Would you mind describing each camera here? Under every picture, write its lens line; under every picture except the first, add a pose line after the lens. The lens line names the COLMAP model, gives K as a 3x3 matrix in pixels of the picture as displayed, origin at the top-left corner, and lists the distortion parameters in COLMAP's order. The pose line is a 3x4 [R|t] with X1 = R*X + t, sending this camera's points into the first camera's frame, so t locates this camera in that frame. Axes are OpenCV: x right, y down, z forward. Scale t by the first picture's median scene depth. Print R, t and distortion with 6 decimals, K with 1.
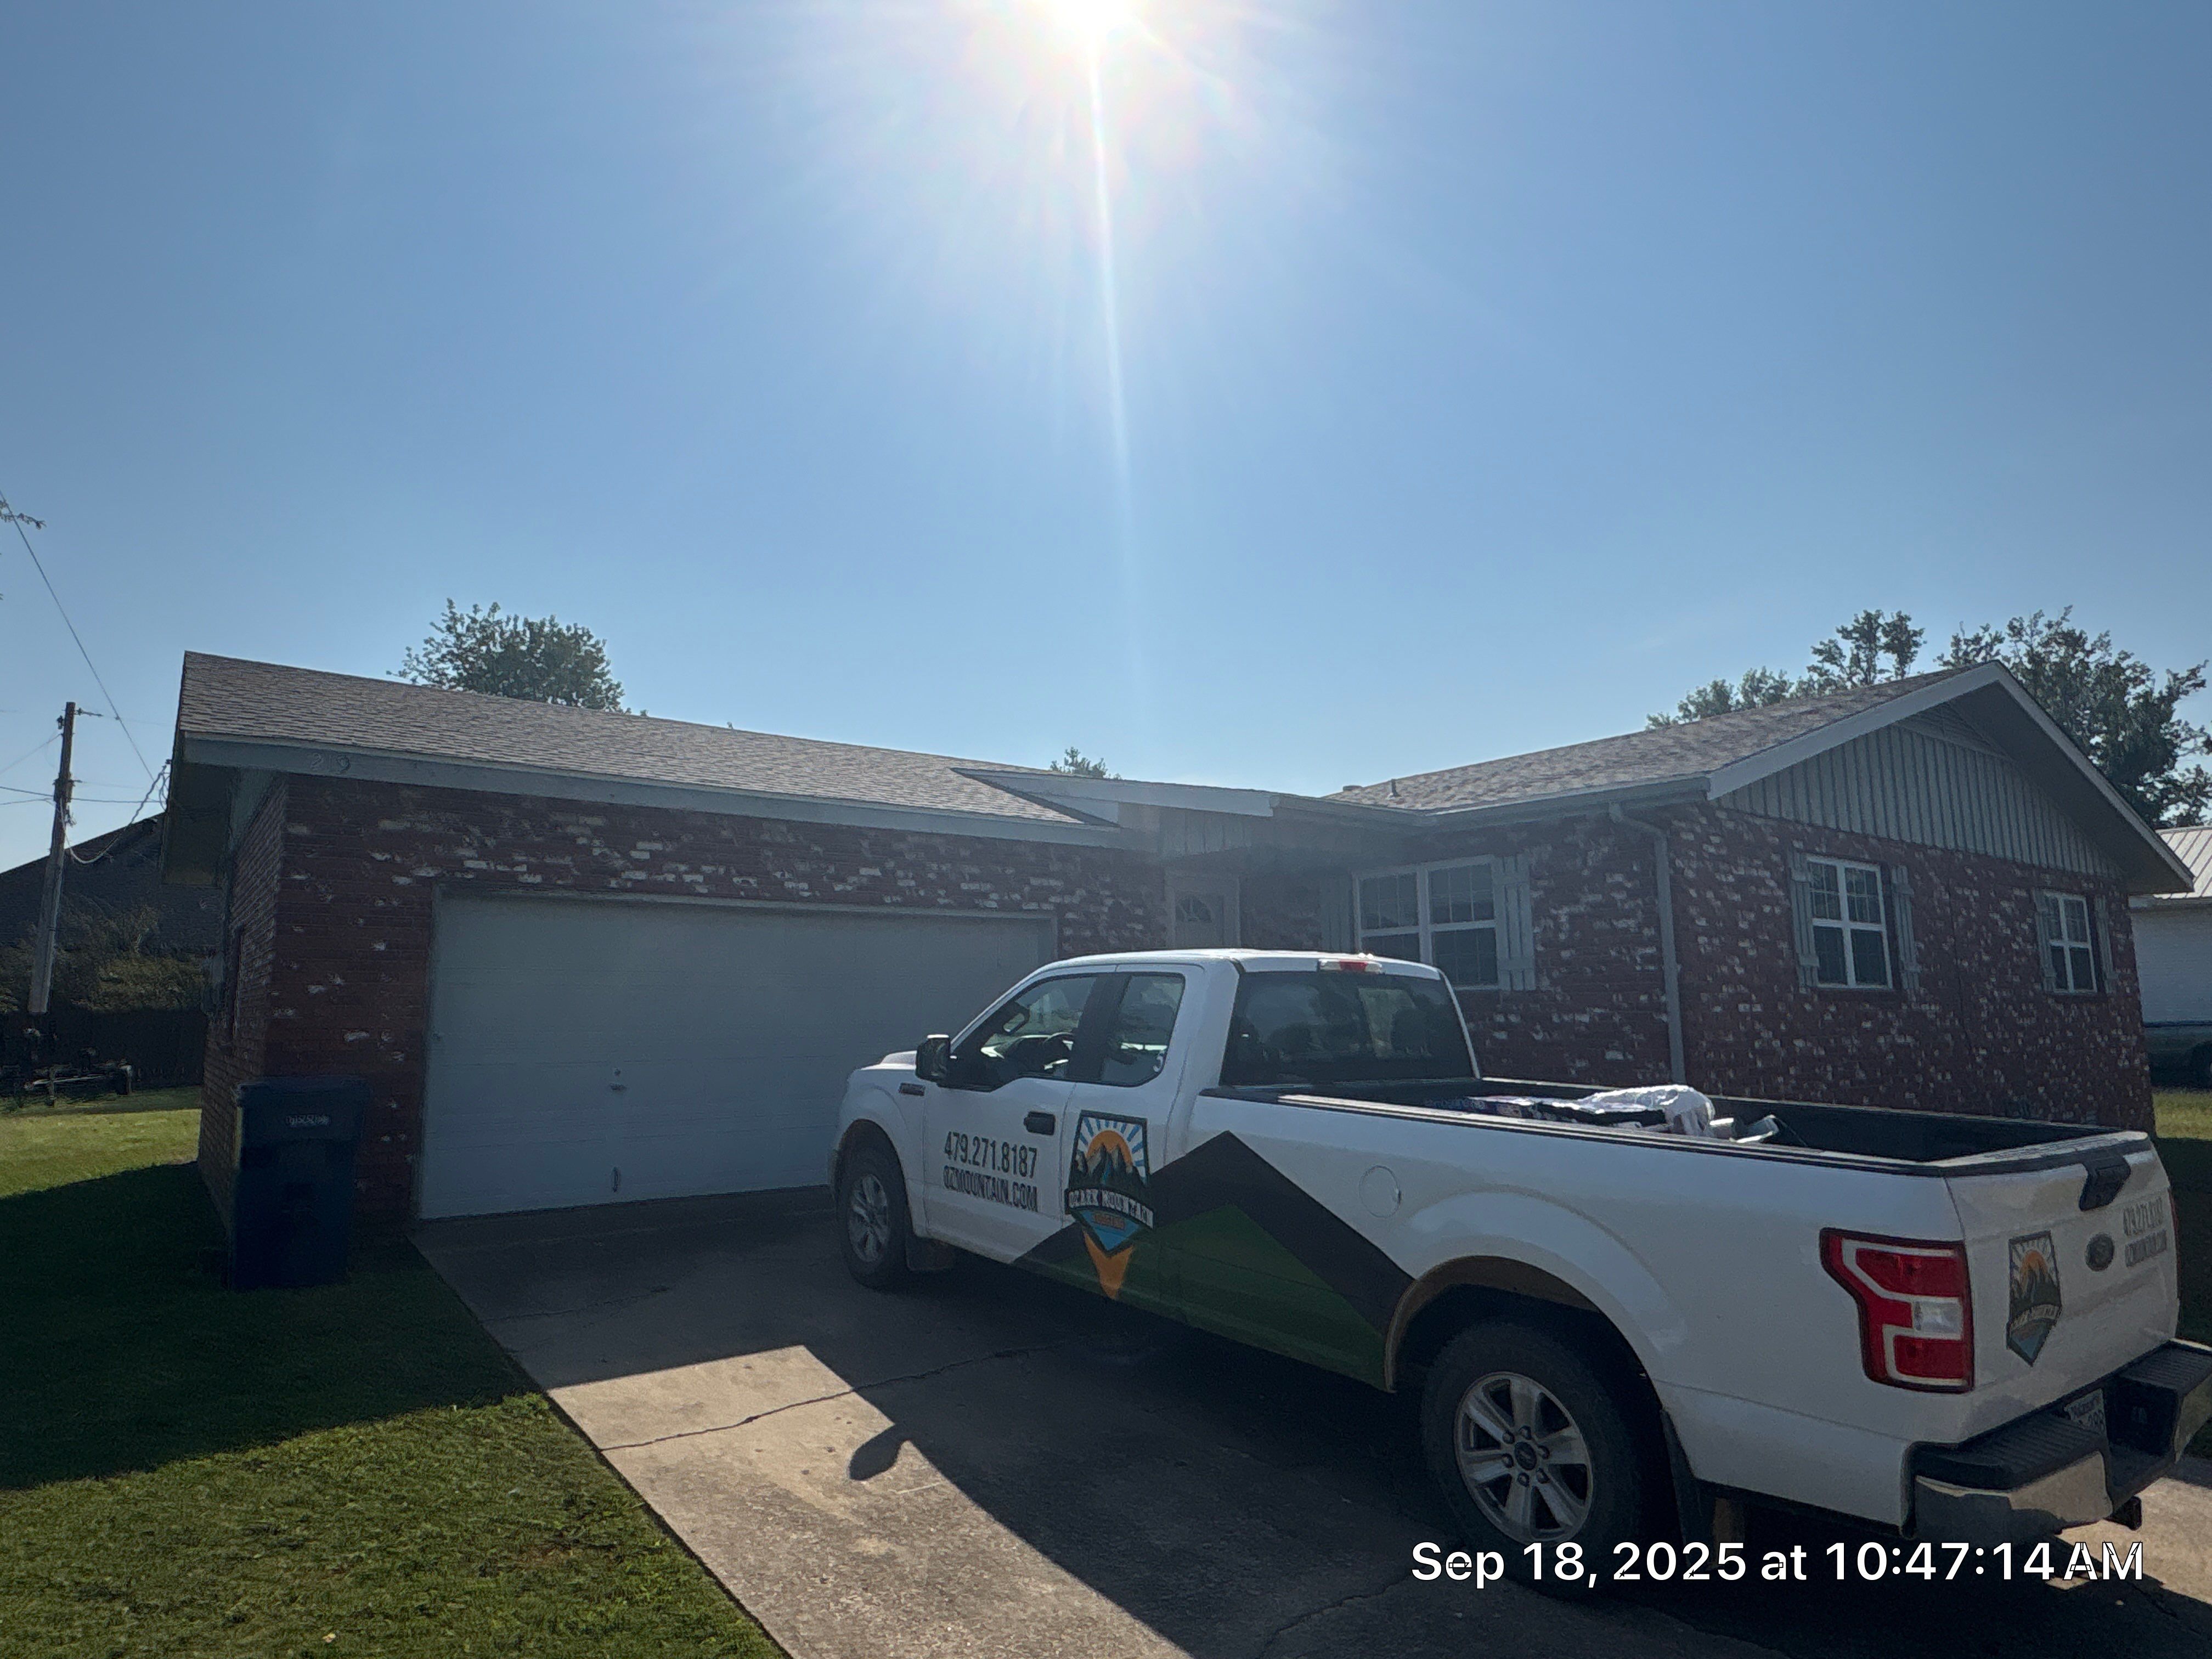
lens RADIAL K [[1251.7, 0, 1107.0], [0, 1251.7, 837.1], [0, 0, 1]] dist [0.009379, -0.001520]
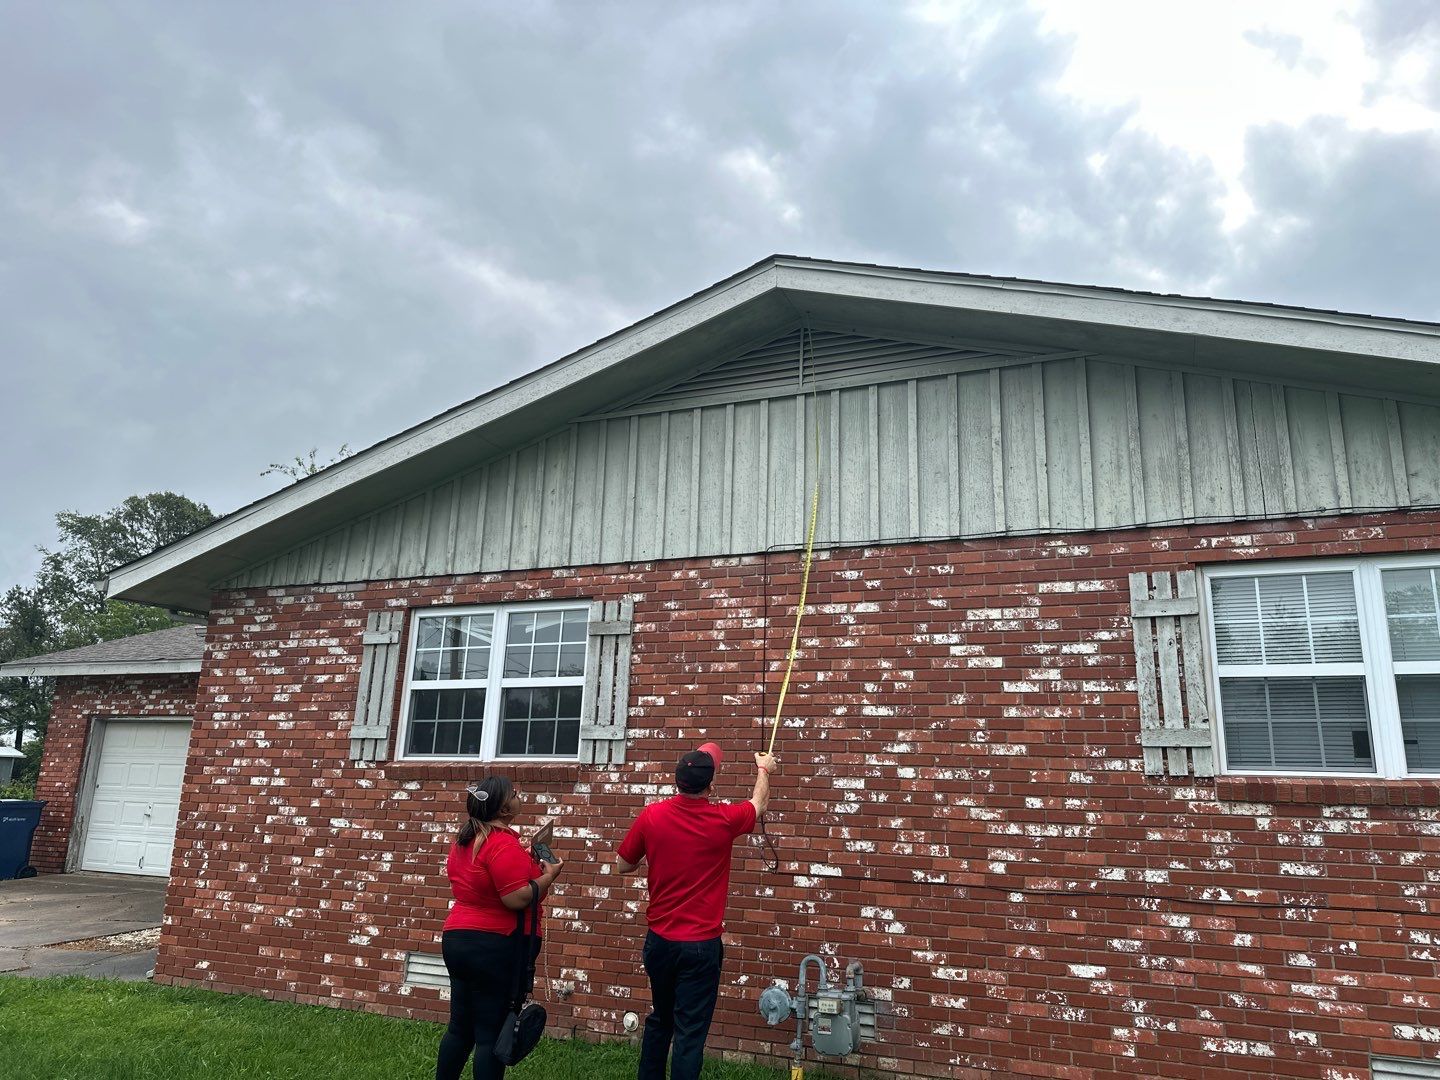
lens RADIAL K [[1013.2, 0, 717.7], [0, 1013.2, 531.5], [0, 0, 1]] dist [0.008145, -0.001854]
pose [[0.492151, -0.197879, -0.847721, 1.382625], [0.093554, 0.980205, -0.174490, 0.112979], [0.865468, 0.006568, 0.500921, 0.883040]]
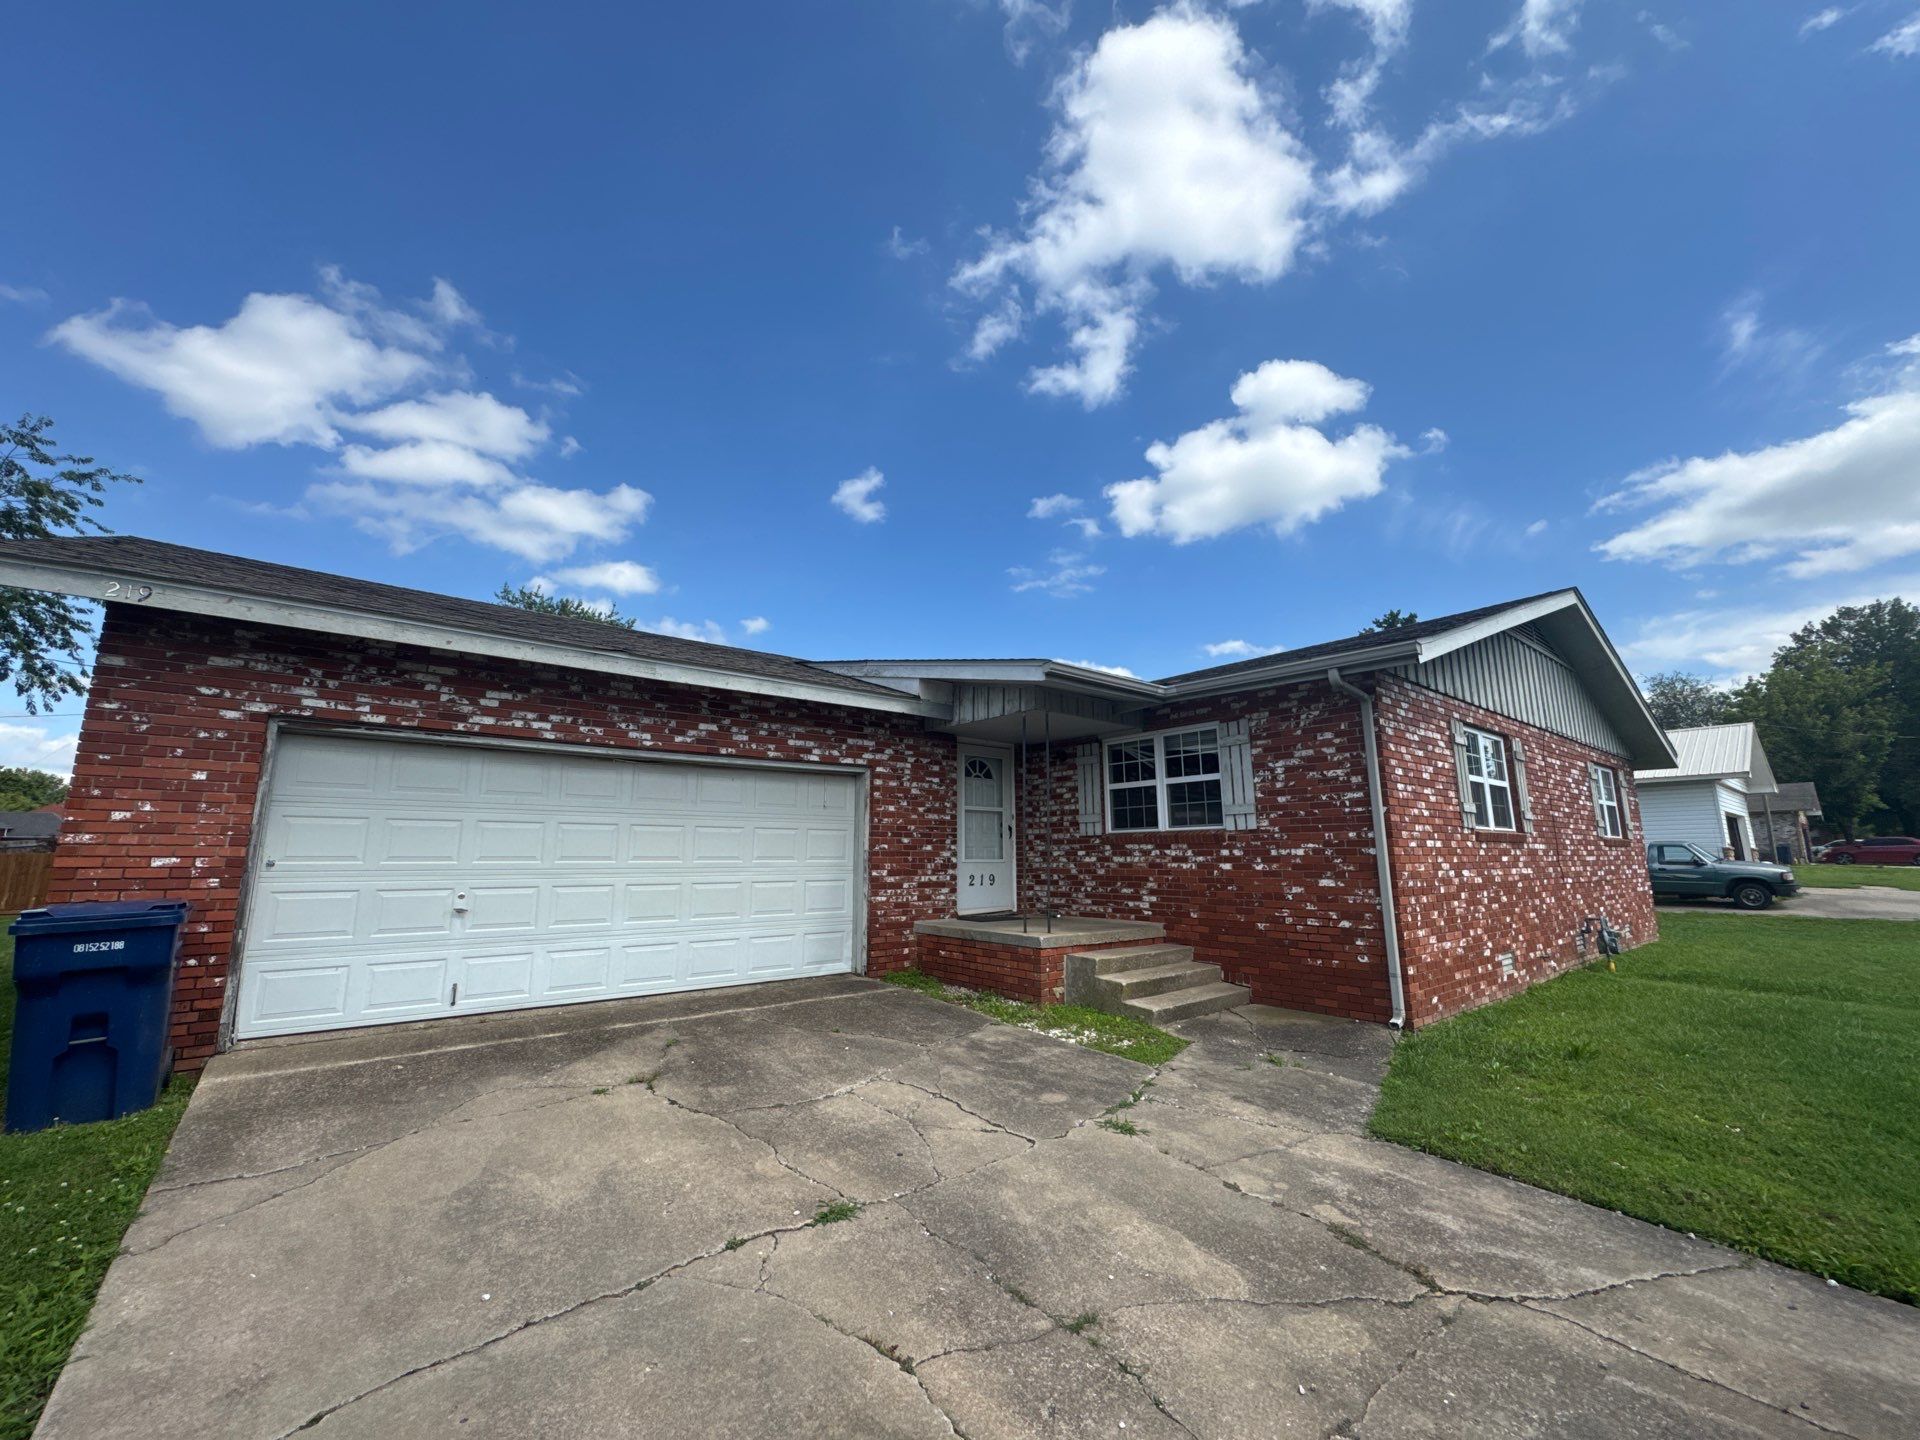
lens RADIAL K [[757.5, 0, 959.6], [0, 757.5, 723.3], [0, 0, 1]] dist [0.003727, 0.000290]
pose [[0.999133, 0.010550, 0.040268, 0.021908], [-0.009180, 0.999378, -0.034037, 0.047612], [-0.040602, 0.033638, 0.998609, 0.274335]]
